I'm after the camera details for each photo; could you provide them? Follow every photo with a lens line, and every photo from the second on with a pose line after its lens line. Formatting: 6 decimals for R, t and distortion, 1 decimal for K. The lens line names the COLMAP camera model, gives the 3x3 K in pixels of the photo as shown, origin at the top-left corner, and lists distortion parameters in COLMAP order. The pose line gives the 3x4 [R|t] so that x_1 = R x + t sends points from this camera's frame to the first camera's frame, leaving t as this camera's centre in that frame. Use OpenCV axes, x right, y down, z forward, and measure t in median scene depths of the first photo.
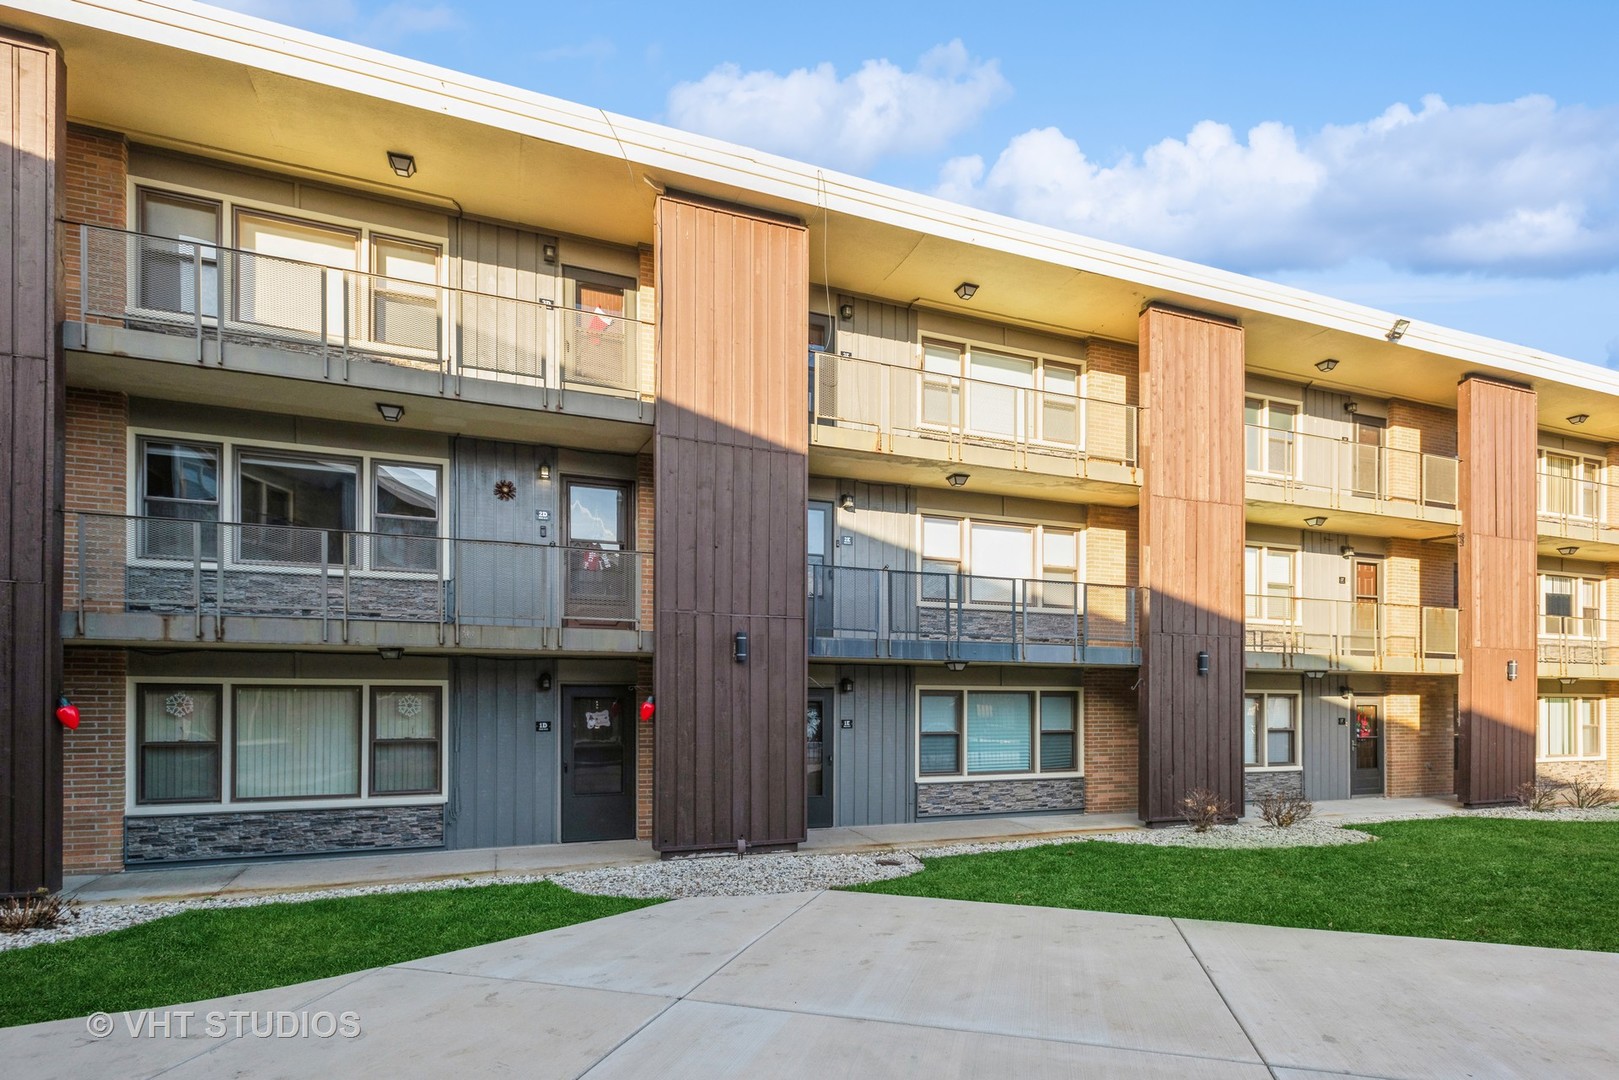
lens RADIAL K [[783.1, 0, 811.7], [0, 783.1, 657.9], [0, 0, 1]] dist [0.009668, -0.008899]
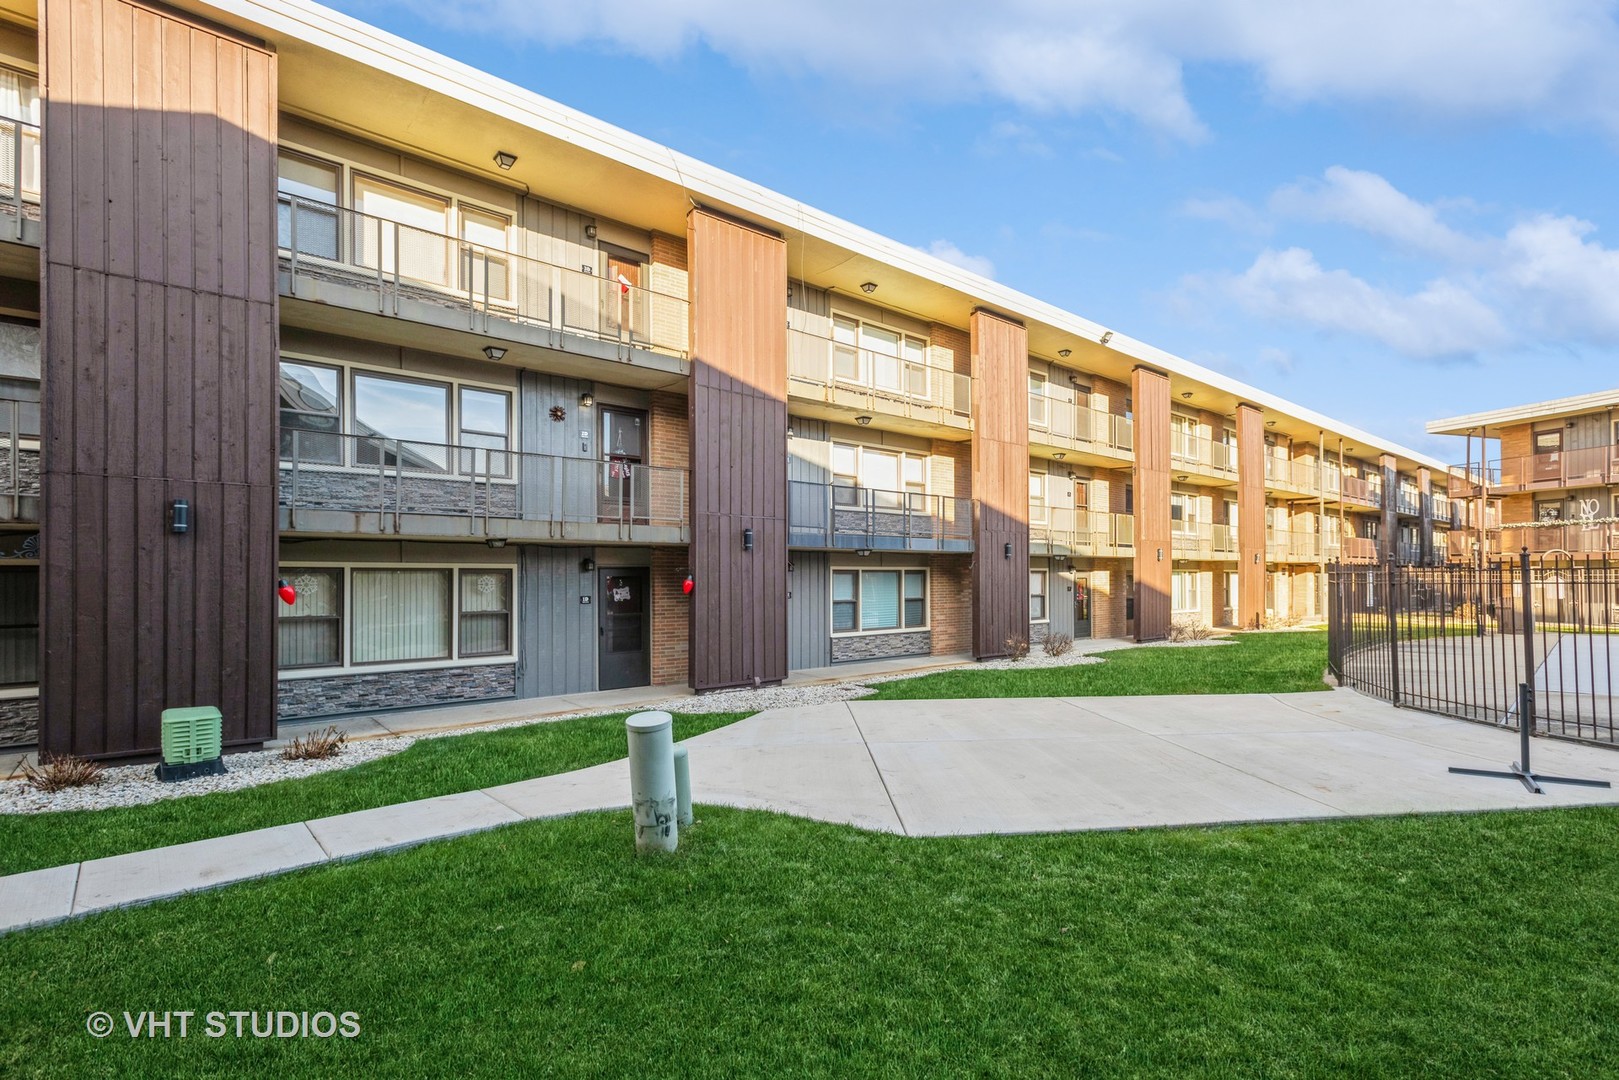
lens RADIAL K [[765.1, 0, 780.0], [0, 765.1, 531.0], [0, 0, 1]] dist [-0.015481, -0.000932]
pose [[0.946813, 0.010518, 0.321611, -0.390299], [-0.007098, 0.999905, -0.011802, -0.010736], [-0.321705, 0.008892, 0.946798, -0.246845]]
